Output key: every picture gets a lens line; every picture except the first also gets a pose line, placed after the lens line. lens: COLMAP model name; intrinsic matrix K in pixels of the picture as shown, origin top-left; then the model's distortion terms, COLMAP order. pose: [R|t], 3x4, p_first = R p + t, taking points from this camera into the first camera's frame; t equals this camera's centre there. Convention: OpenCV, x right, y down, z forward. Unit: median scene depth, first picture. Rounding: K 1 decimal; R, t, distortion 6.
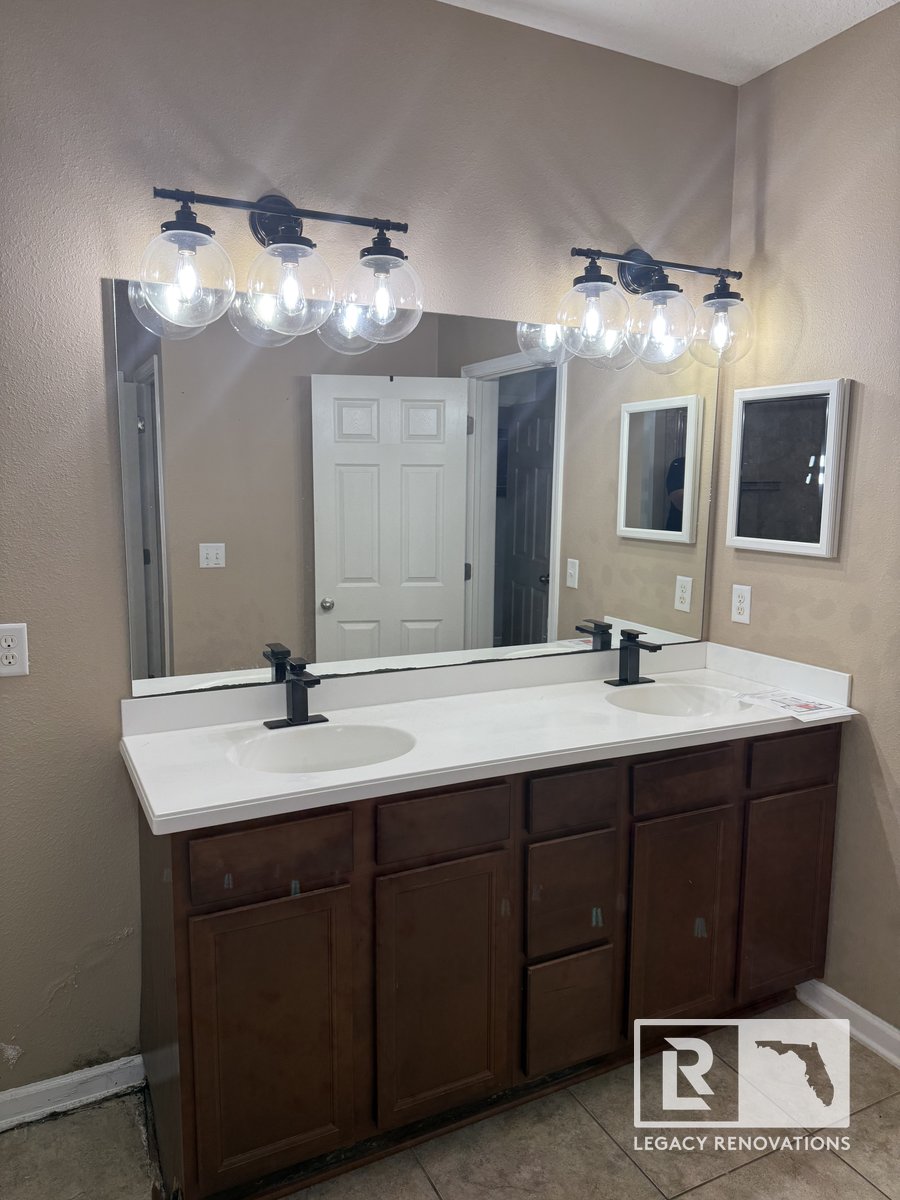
lens RADIAL K [[845.9, 0, 445.6], [0, 845.9, 604.7], [0, 0, 1]] dist [0.053791, -0.070142]
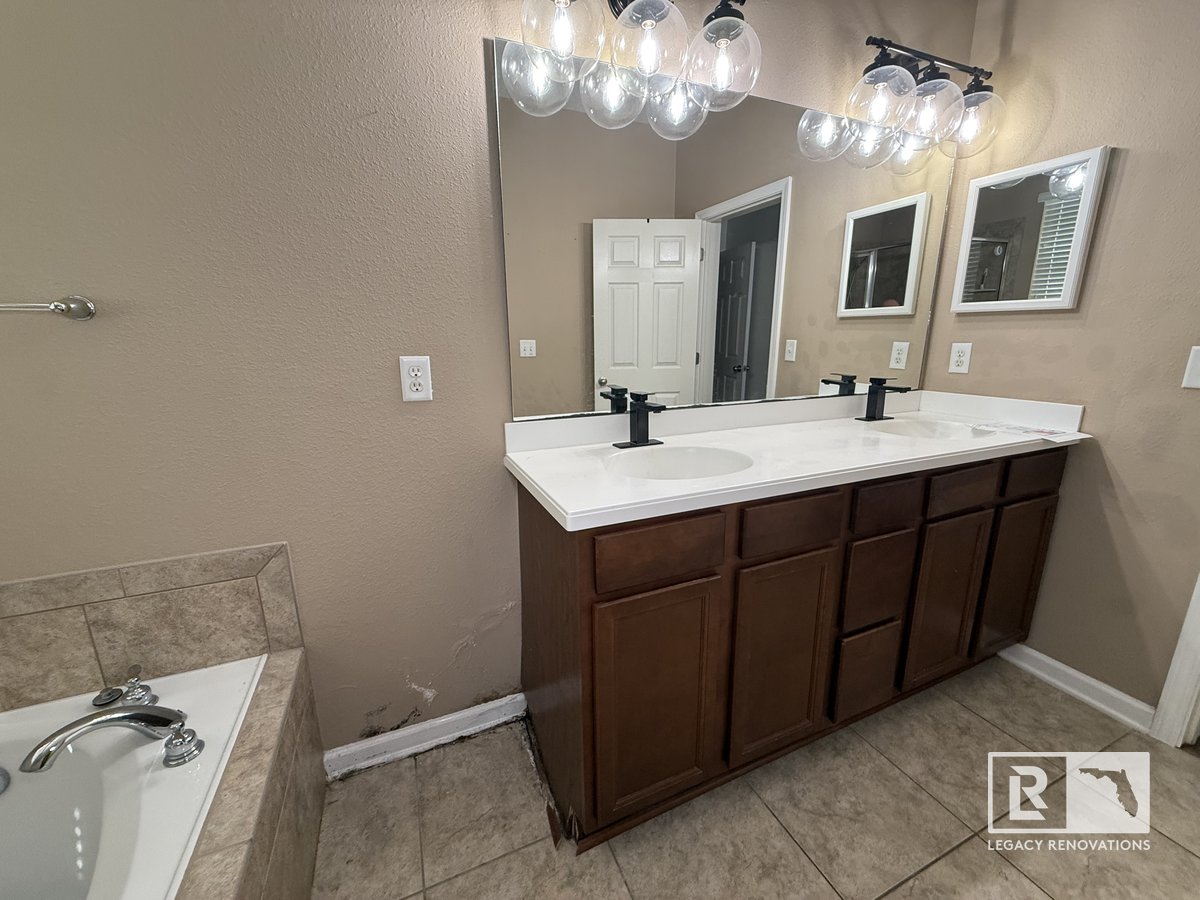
lens RADIAL K [[479.4, 0, 598.1], [0, 479.4, 449.4], [0, 0, 1]] dist [-0.000799, 0.000312]
pose [[0.998270, -0.004312, -0.058636, -0.194167], [0.009547, 0.995960, 0.089286, 0.083488], [0.058014, -0.089692, 0.994278, 0.301214]]
